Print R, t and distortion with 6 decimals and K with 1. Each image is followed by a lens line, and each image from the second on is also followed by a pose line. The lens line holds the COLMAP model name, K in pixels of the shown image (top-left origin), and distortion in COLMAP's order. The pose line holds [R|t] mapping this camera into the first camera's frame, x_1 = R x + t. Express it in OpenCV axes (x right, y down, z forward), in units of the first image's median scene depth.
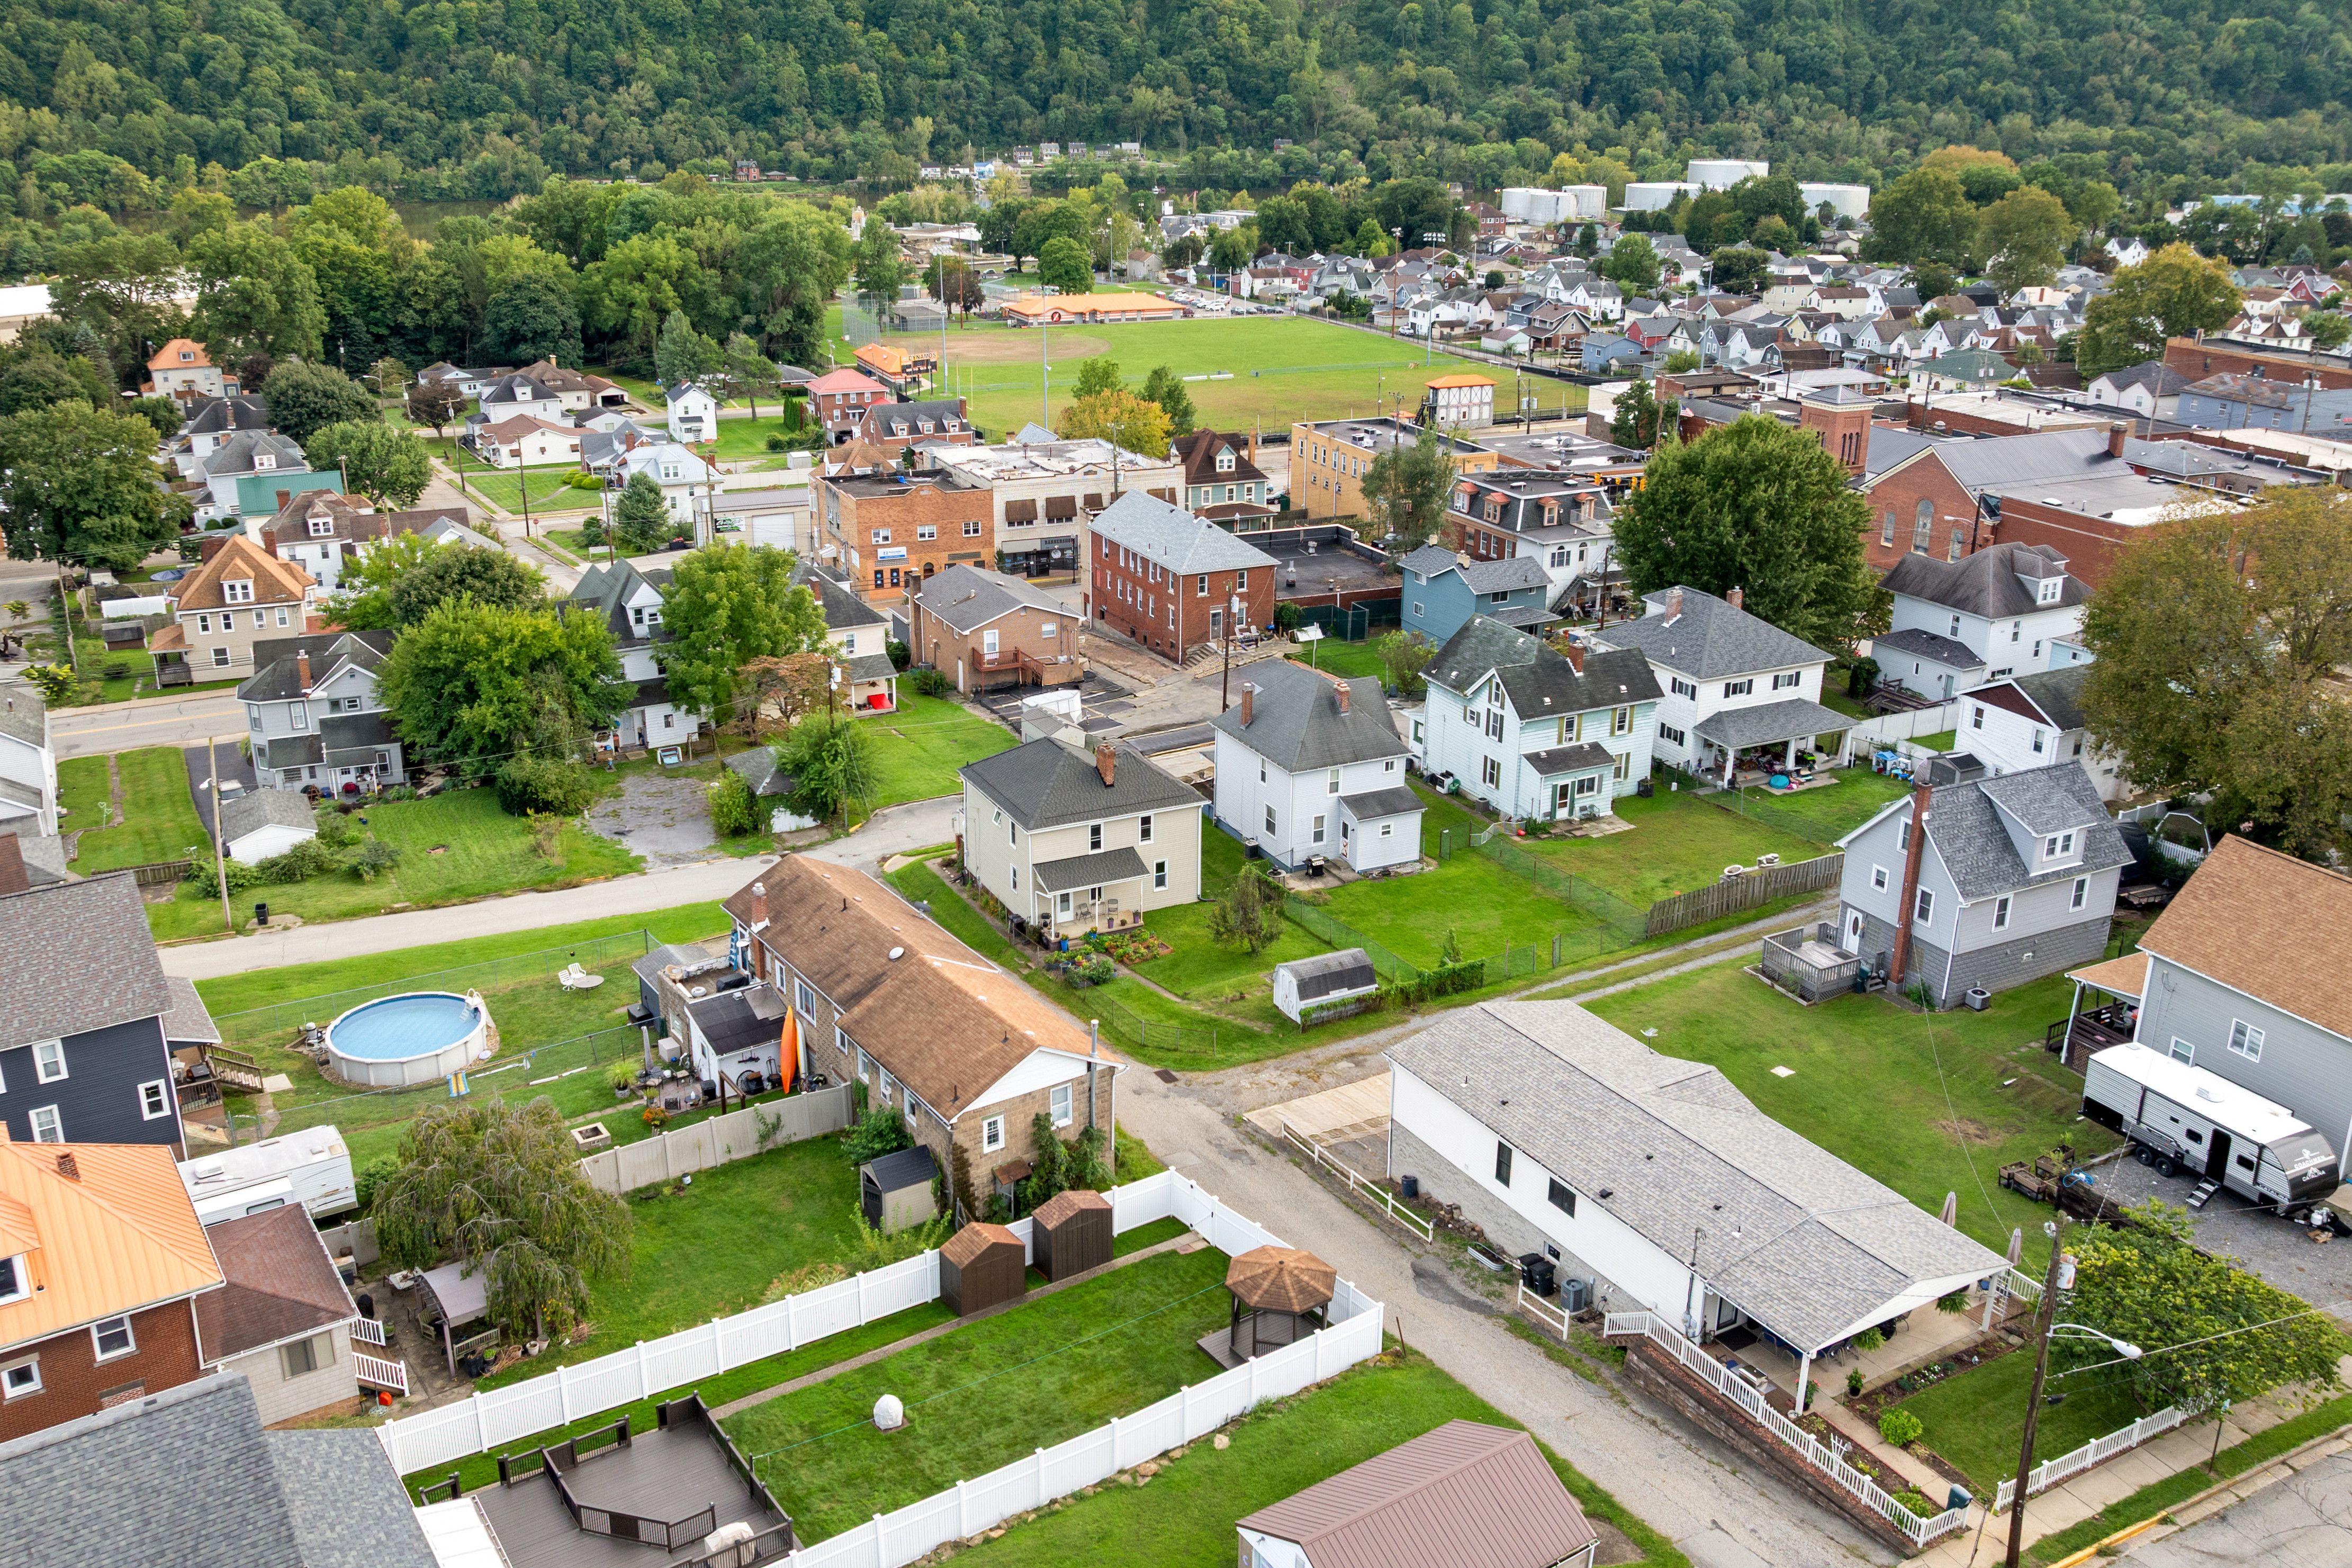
lens RADIAL K [[1941.9, 0, 1158.9], [0, 1941.9, 775.2], [0, 0, 1]] dist [-0.029656, 0.008070]
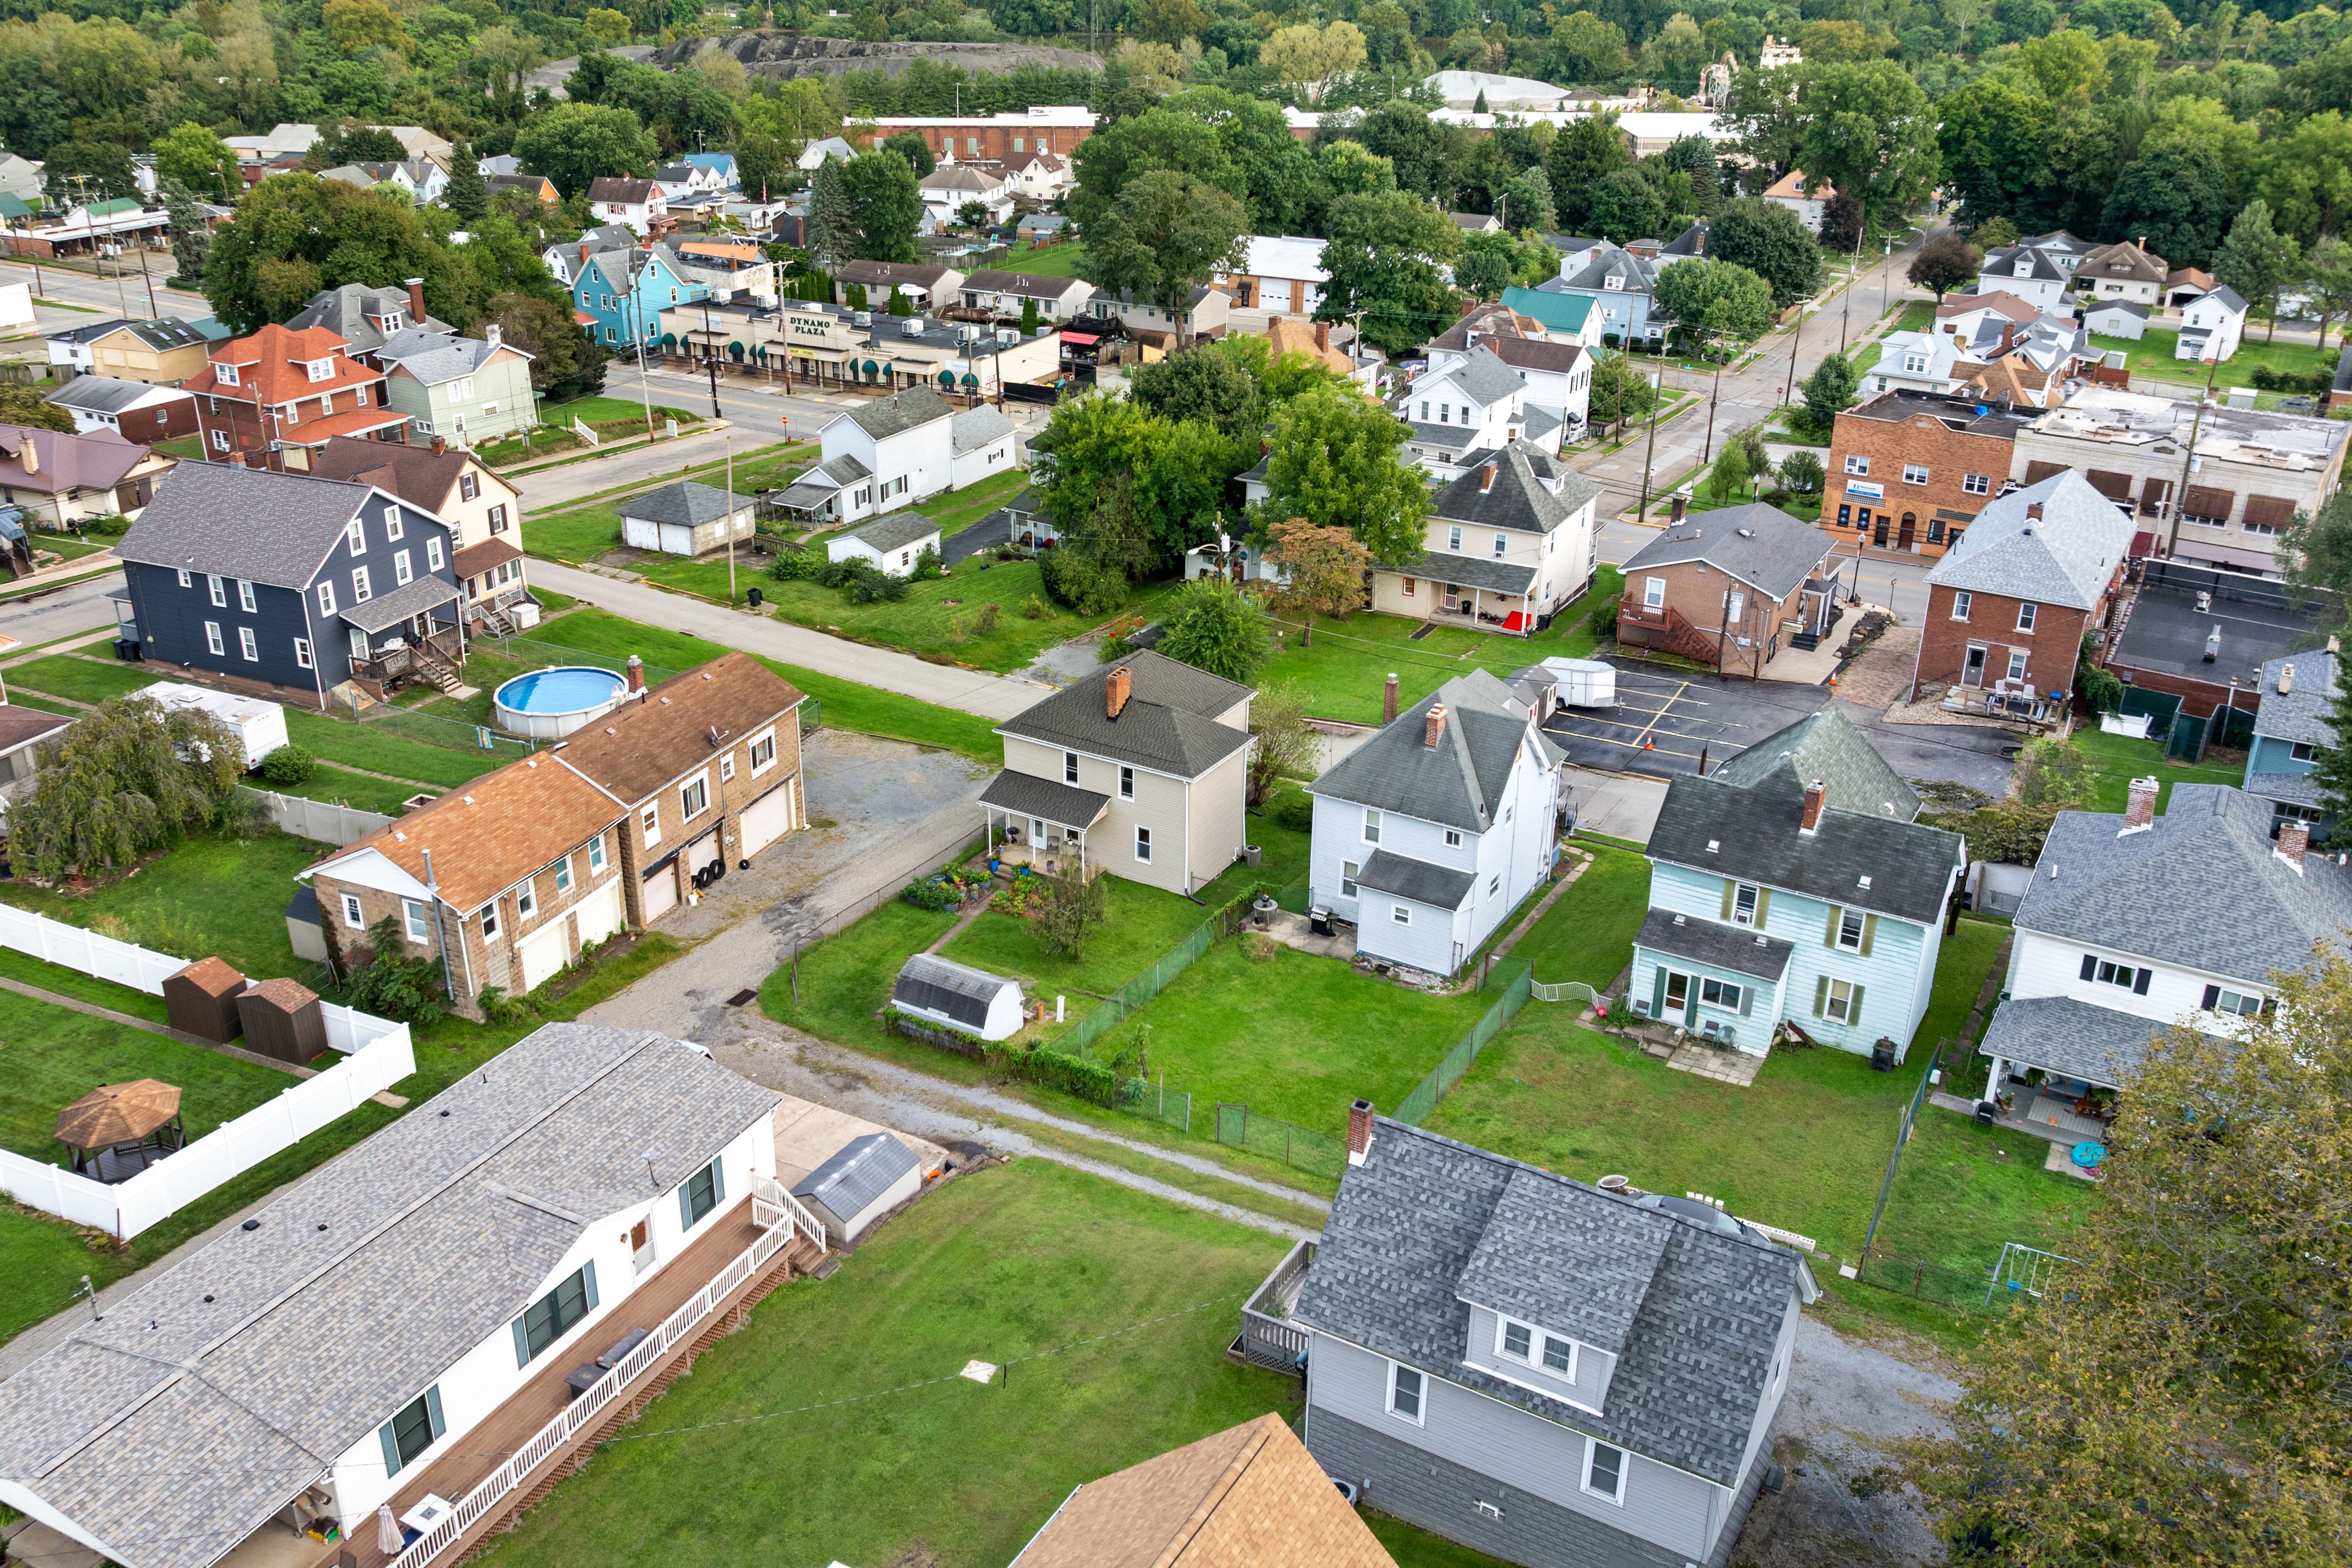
lens RADIAL K [[1941.9, 0, 1158.9], [0, 1941.9, 775.2], [0, 0, 1]] dist [-0.029656, 0.008070]
pose [[0.543200, 0.344276, -0.765773, 0.214385], [-0.291254, 0.932696, 0.212720, -0.052546], [0.787467, 0.107484, 0.606912, 0.171520]]
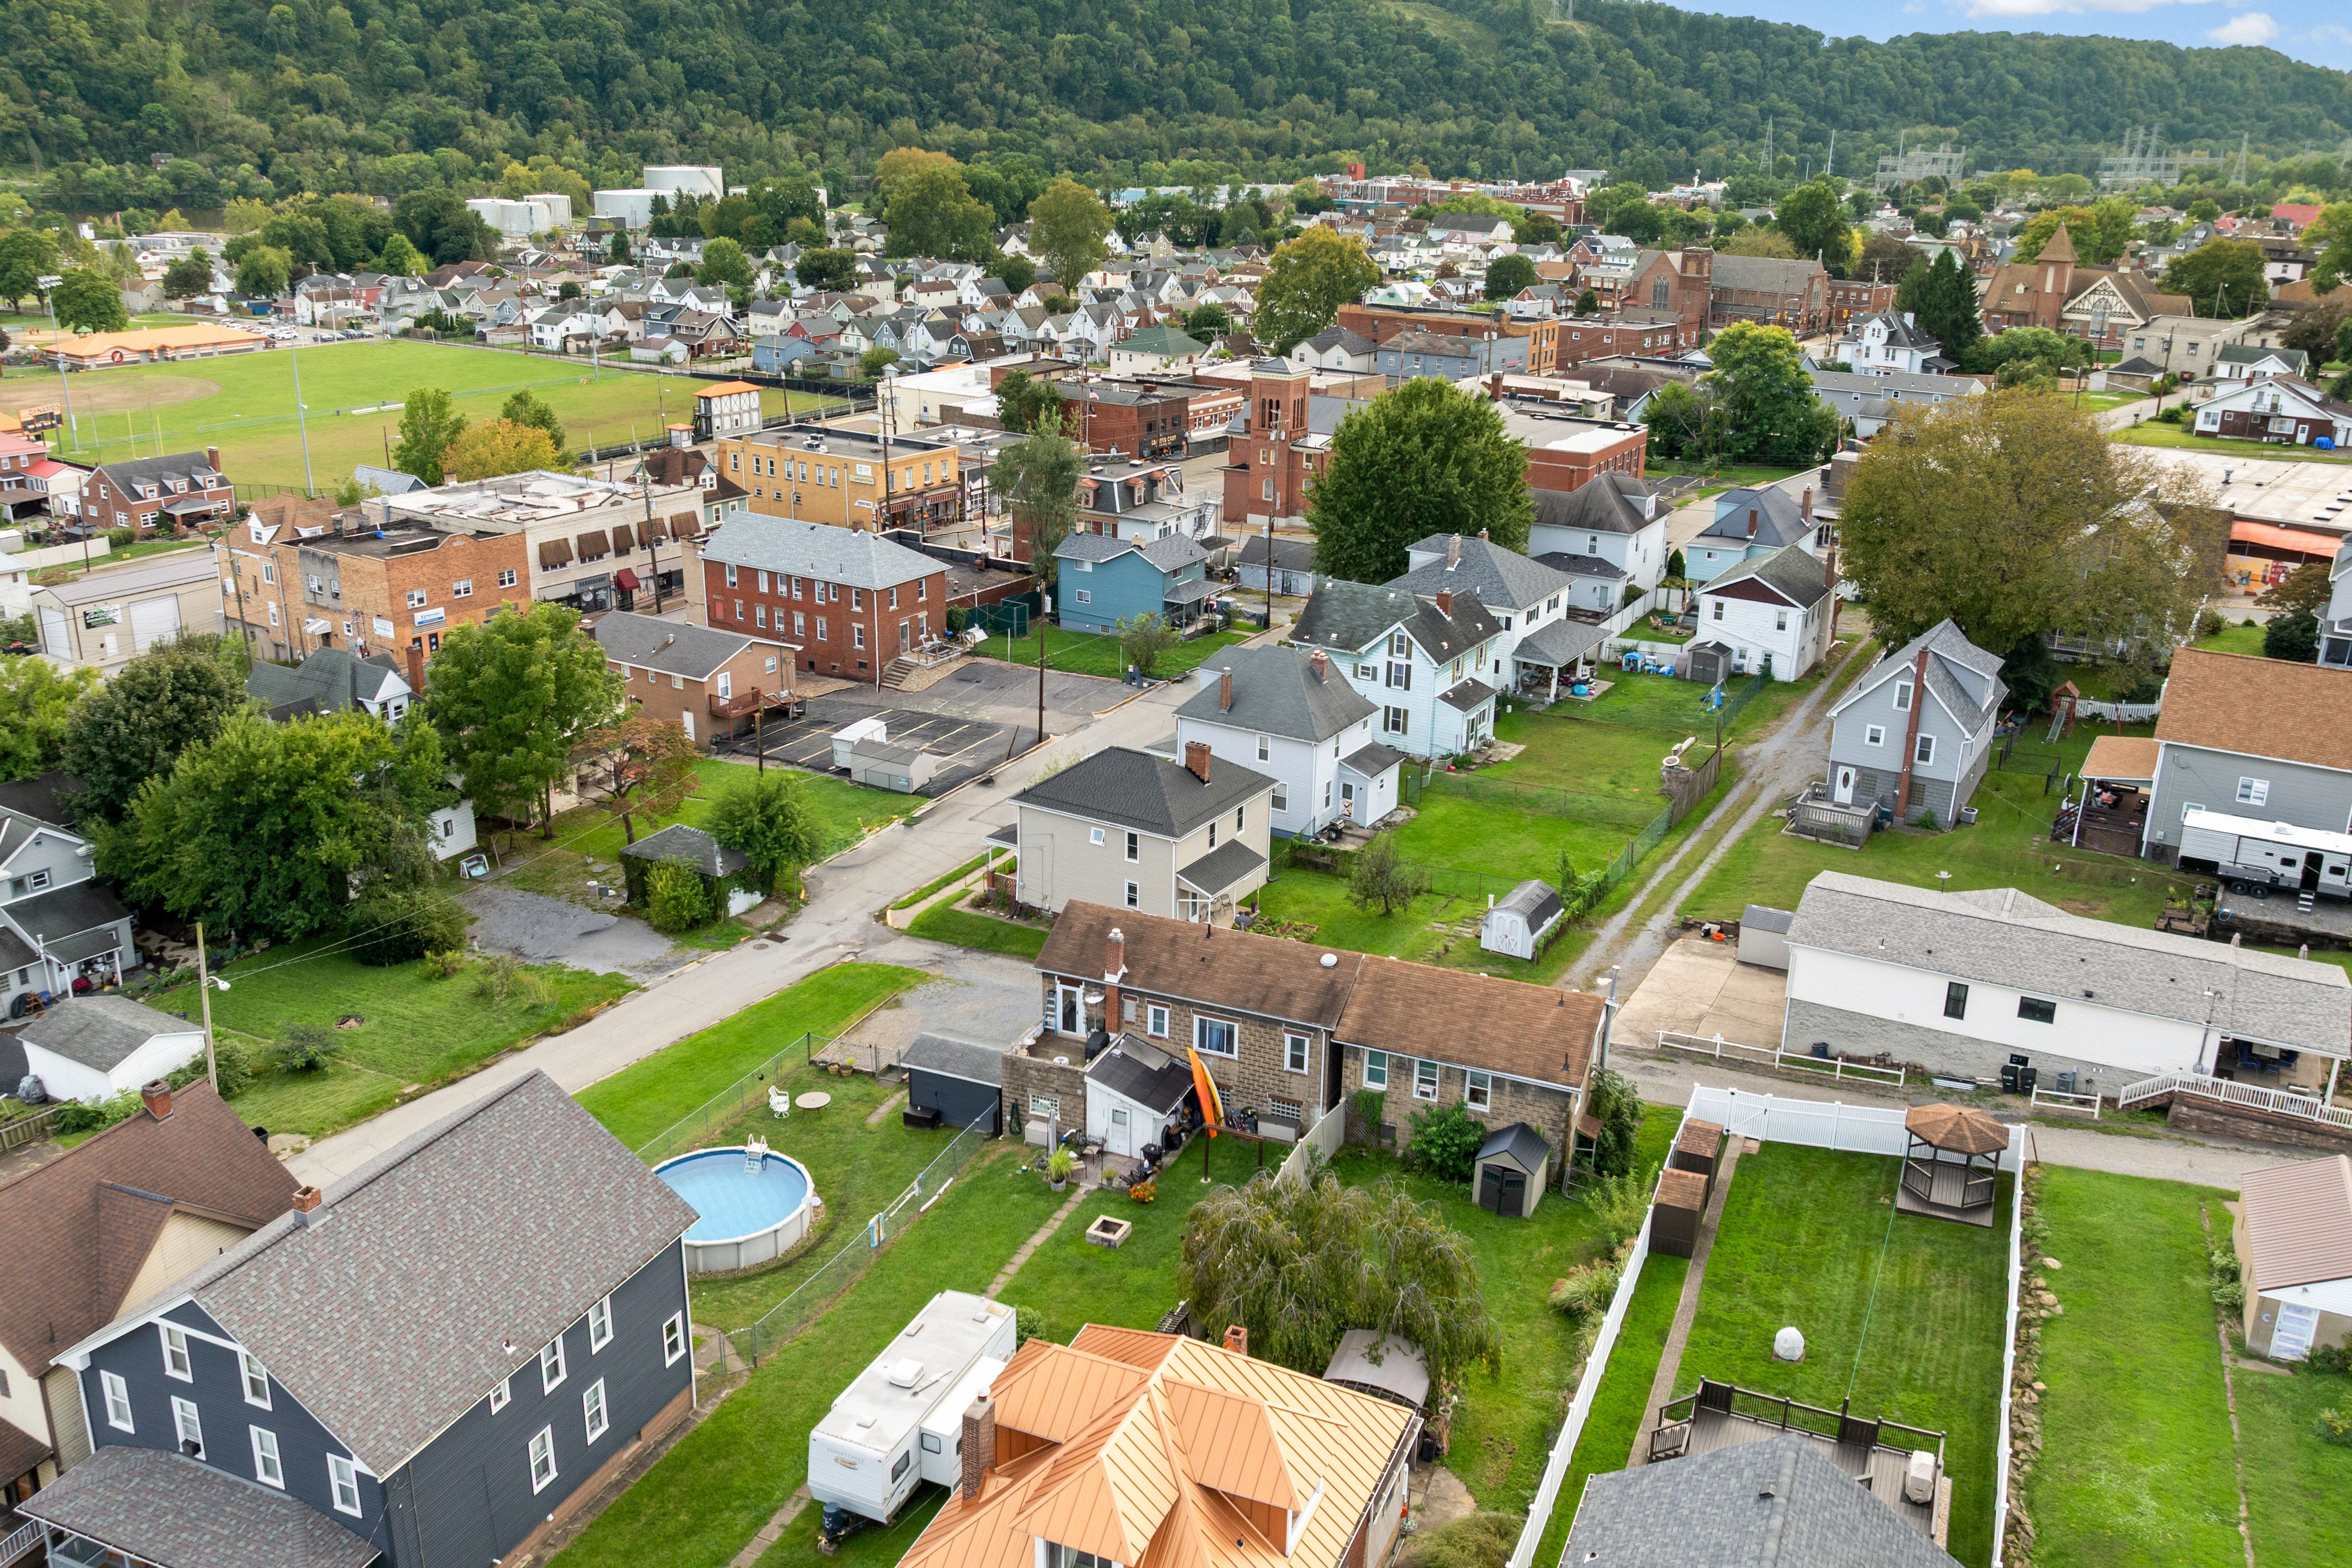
lens RADIAL K [[1941.9, 0, 1158.9], [0, 1941.9, 775.2], [0, 0, 1]] dist [-0.029656, 0.008070]
pose [[0.847057, -0.169351, 0.503800, -0.183197], [0.171370, 0.984280, 0.042734, -0.014995], [-0.503118, 0.050138, 0.862762, 0.053433]]
